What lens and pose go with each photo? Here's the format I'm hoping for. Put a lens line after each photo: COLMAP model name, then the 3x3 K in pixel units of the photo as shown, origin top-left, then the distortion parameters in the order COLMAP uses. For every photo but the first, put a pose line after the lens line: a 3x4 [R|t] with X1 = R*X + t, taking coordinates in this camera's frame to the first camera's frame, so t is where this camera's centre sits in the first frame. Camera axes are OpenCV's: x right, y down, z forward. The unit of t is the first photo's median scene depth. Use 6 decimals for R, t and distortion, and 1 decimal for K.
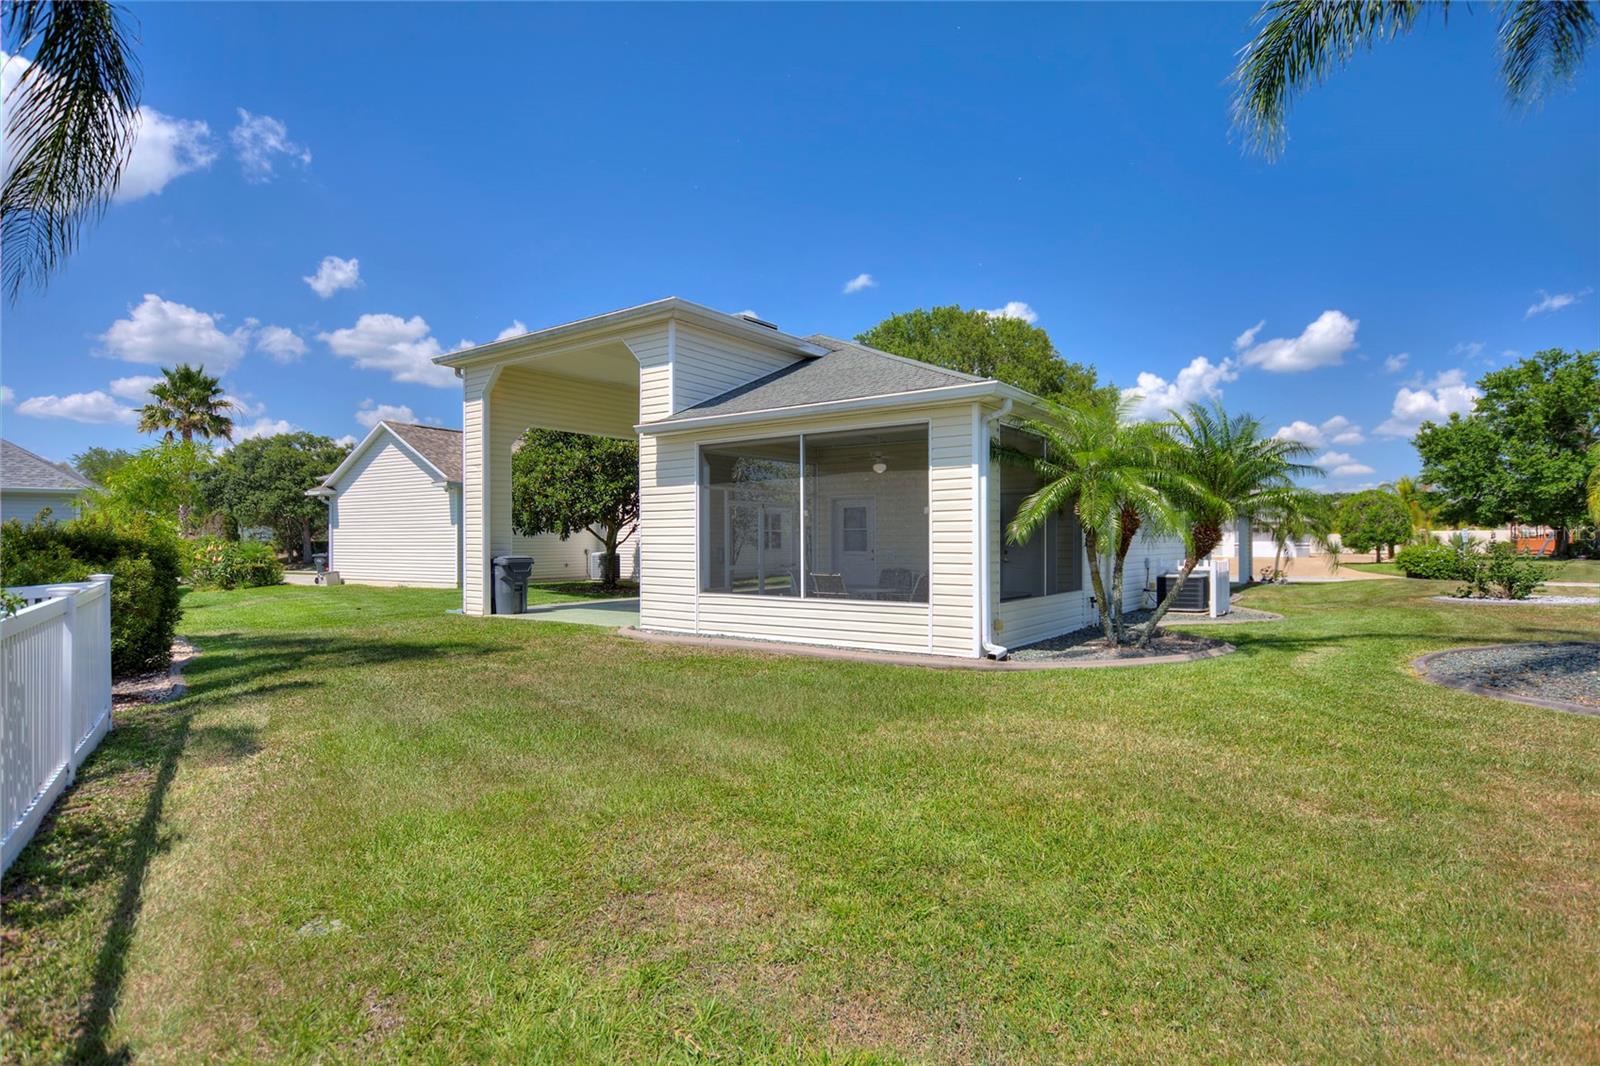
lens RADIAL K [[821.2, 0, 796.0], [0, 821.2, 538.2], [0, 0, 1]] dist [0.023956, 0.000623]
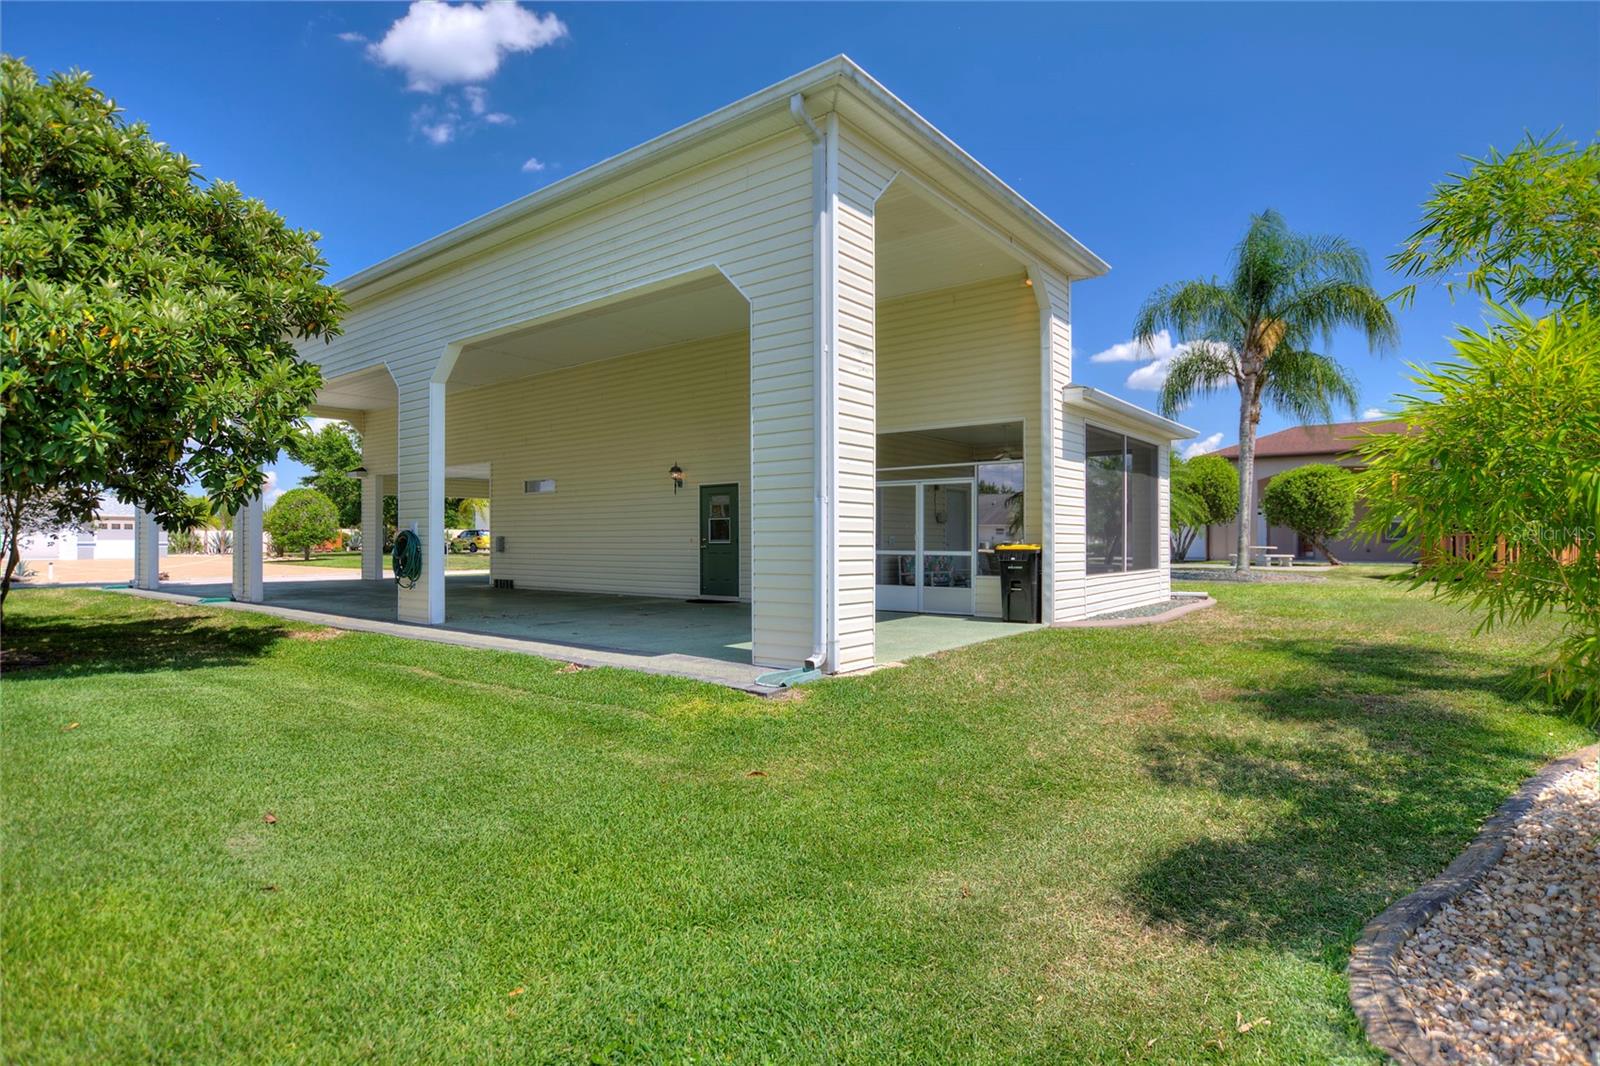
lens RADIAL K [[830.5, 0, 798.7], [0, 830.5, 535.8], [0, 0, 1]] dist [-0.018990, 0.000388]
pose [[0.030121, 0.007371, 0.999519, -1.095380], [-0.005110, 0.999961, -0.007220, 0.027930], [-0.999533, -0.004890, 0.030157, 1.299899]]
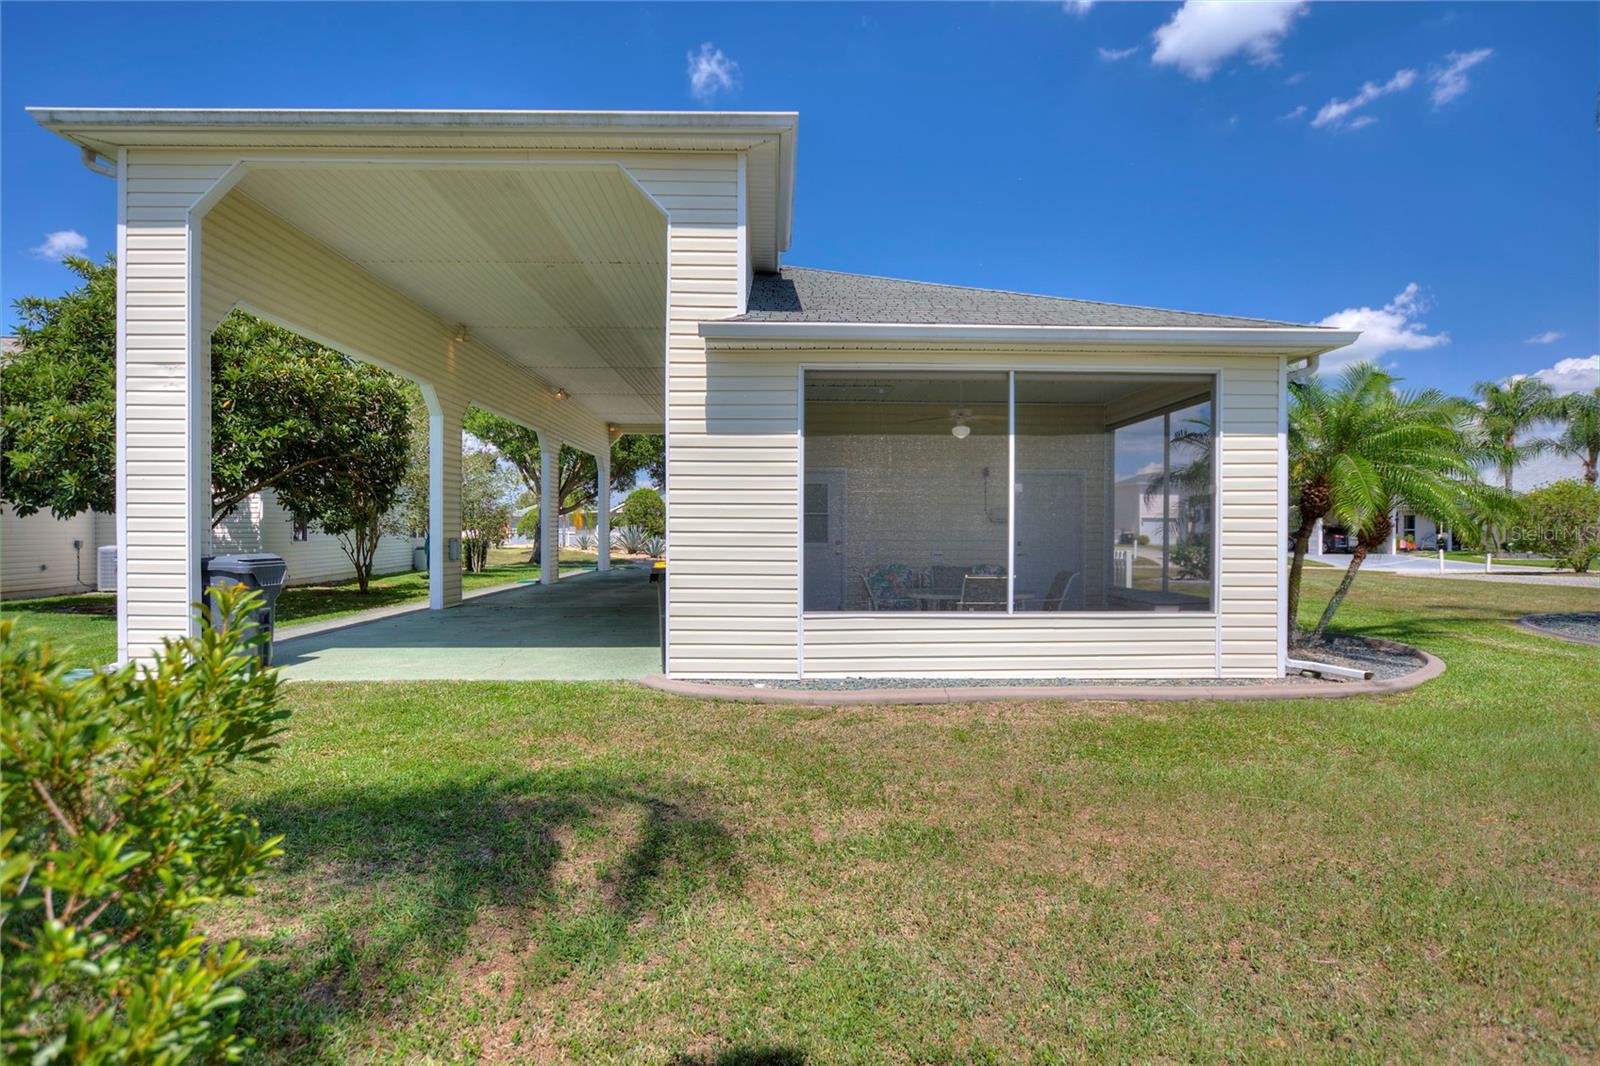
lens RADIAL K [[830.5, 0, 798.7], [0, 830.5, 535.8], [0, 0, 1]] dist [-0.018990, 0.000388]
pose [[0.786548, 0.001264, 0.617528, -0.500612], [-0.007038, 0.999951, 0.006917, 0.005470], [-0.617489, -0.009786, 0.786519, 0.517500]]
